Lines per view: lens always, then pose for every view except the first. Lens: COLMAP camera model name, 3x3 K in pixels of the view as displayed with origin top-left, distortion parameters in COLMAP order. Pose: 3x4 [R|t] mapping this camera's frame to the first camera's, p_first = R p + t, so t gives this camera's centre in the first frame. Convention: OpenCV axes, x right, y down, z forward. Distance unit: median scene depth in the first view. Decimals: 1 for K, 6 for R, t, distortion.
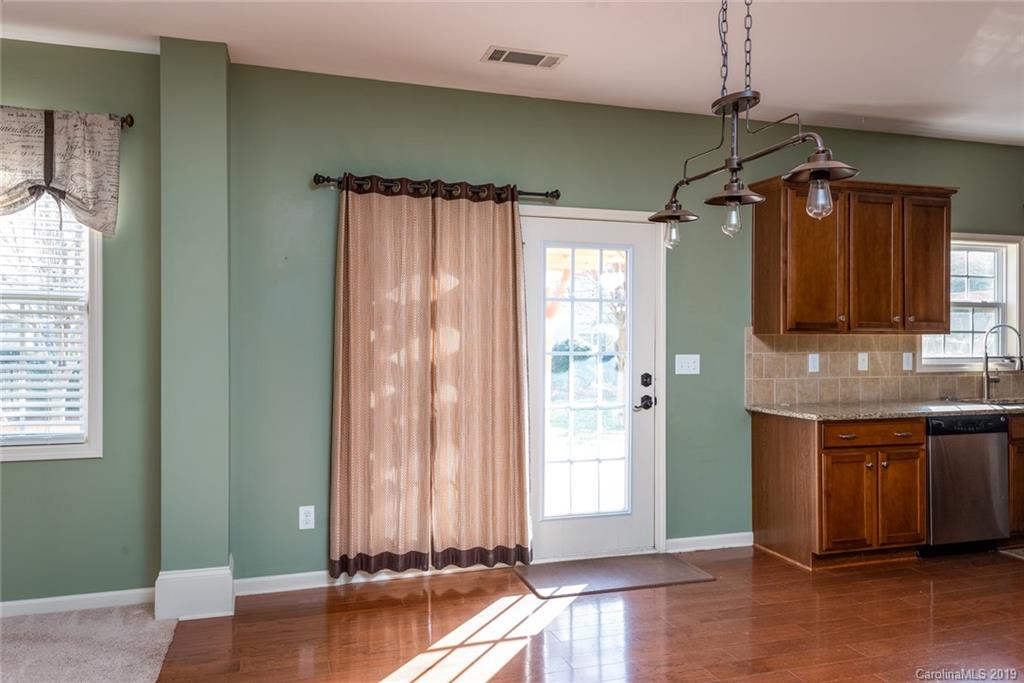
lens RADIAL K [[722.1, 0, 512.0], [0, 722.1, 341.5], [0, 0, 1]] dist [0.033197, -0.000006]
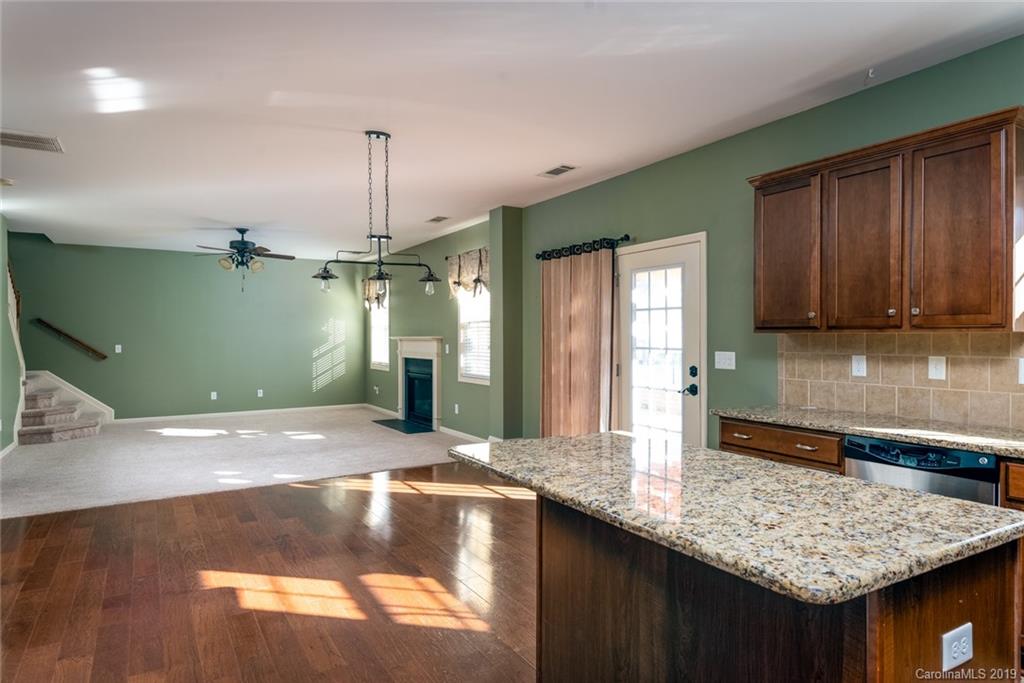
lens RADIAL K [[605.6, 0, 512.0], [0, 605.6, 341.5], [0, 0, 1]] dist [0.003254, 0.000886]
pose [[0.225663, 0.006335, -0.974185, 1.051315], [-0.005091, 0.999973, 0.005323, -0.001067], [0.974192, 0.003759, 0.225689, 0.448050]]
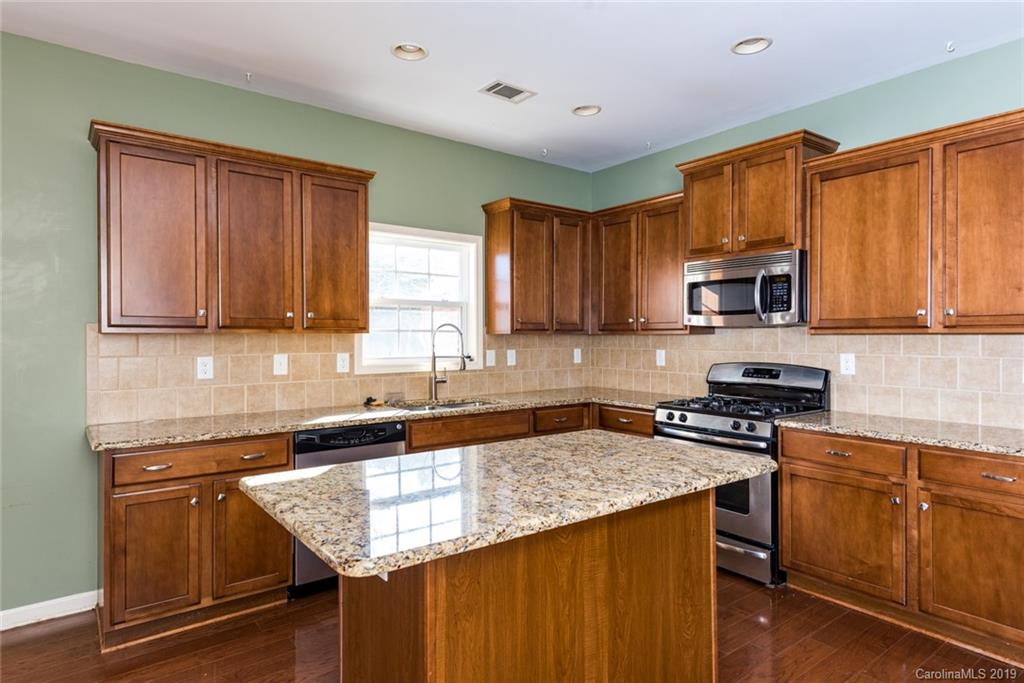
lens RADIAL K [[577.1, 0, 512.9], [0, 577.1, 337.8], [0, 0, 1]] dist [0.000858, -0.000237]
pose [[0.936317, -0.002994, 0.351143, 0.526457], [0.004547, 0.999983, -0.003598, -0.000422], [-0.351126, 0.004965, 0.936315, 0.271719]]
